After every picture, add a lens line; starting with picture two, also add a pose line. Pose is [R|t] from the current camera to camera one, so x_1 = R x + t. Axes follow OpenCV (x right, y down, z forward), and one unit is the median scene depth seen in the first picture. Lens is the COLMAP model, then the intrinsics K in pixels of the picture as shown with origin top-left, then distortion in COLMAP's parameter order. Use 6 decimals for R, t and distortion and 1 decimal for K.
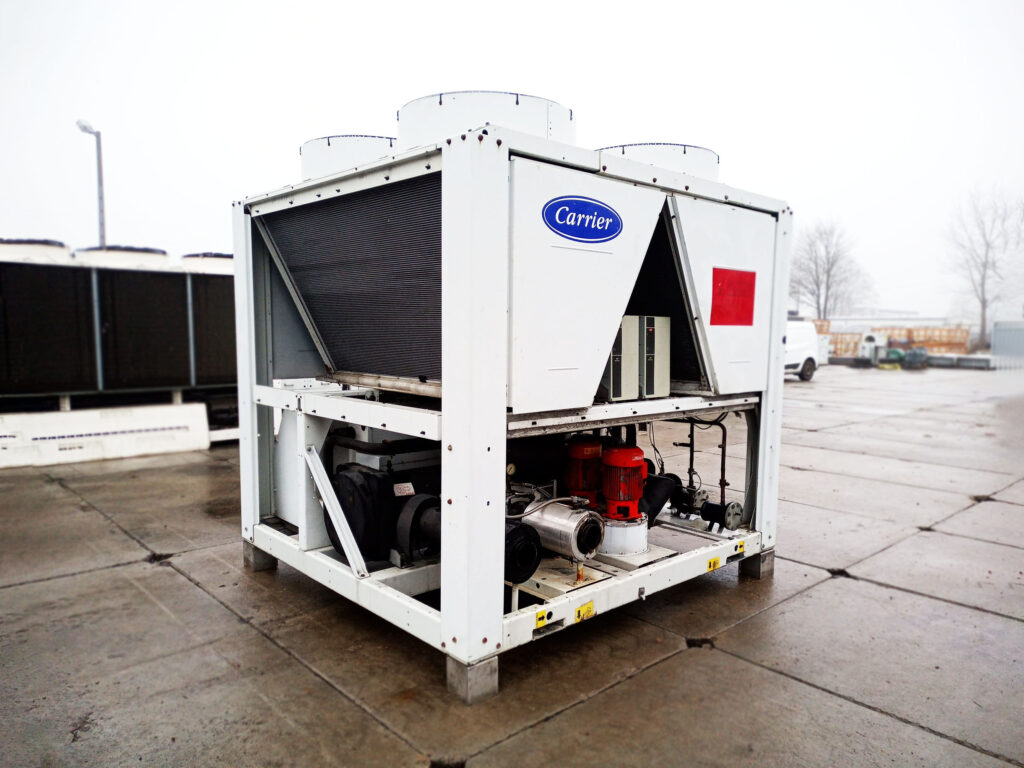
lens RADIAL K [[725.8, 0, 514.9], [0, 725.8, 384.7], [0, 0, 1]] dist [0.041237, 0.001113]
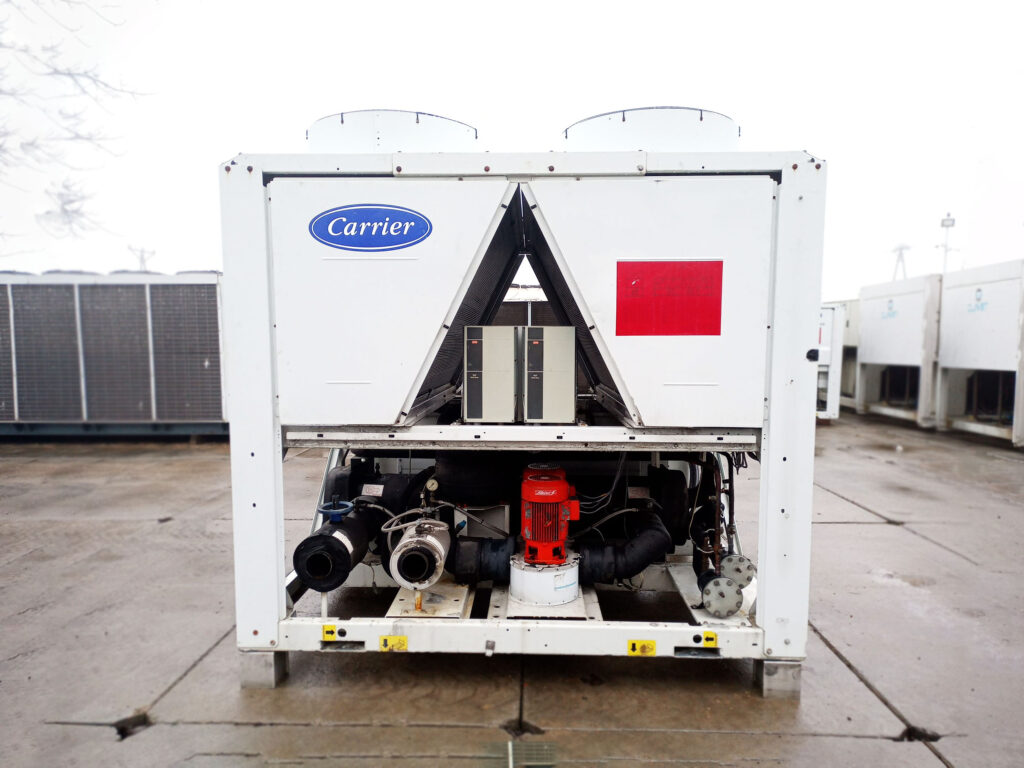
lens RADIAL K [[665.9, 0, 506.6], [0, 665.9, 386.3], [0, 0, 1]] dist [0.036901, -0.006236]
pose [[0.714337, 0.034545, -0.698948, 0.736504], [-0.047168, 0.998886, 0.001162, -0.024785], [0.698210, 0.032138, 0.715171, 0.439987]]
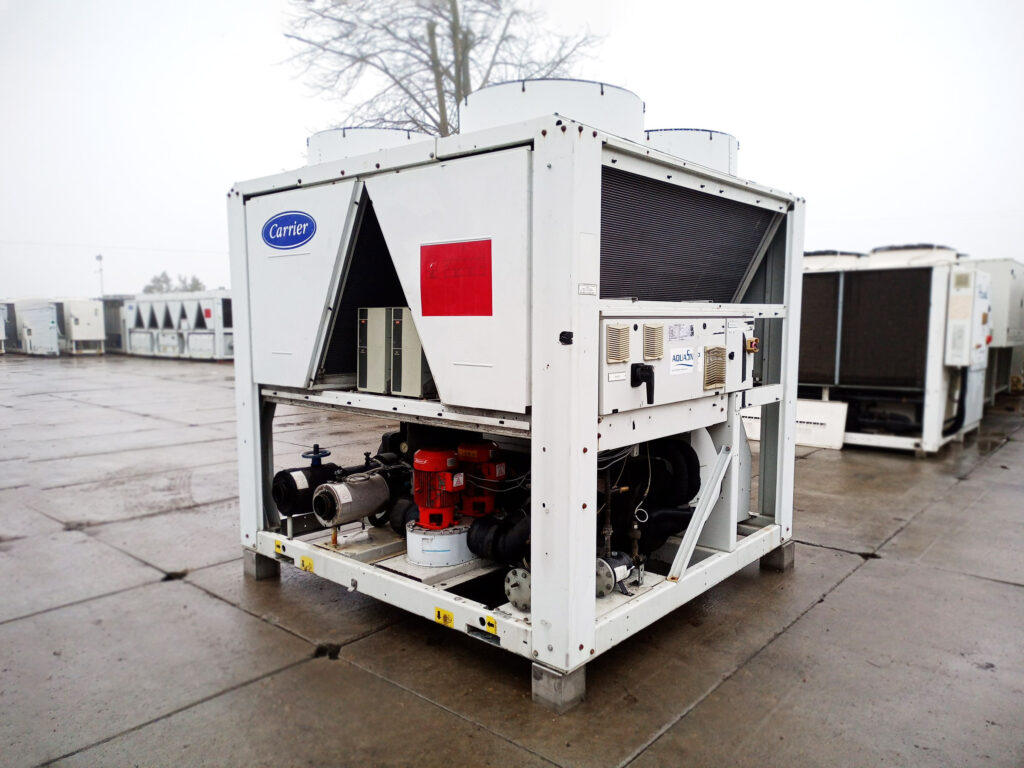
lens RADIAL K [[725.8, 0, 531.3], [0, 725.8, 378.2], [0, 0, 1]] dist [0.041237, 0.001113]
pose [[0.132545, 0.067117, -0.988902, 1.186033], [-0.080183, 0.995161, 0.056794, -0.073709], [0.987928, 0.071765, 0.137286, 1.090332]]
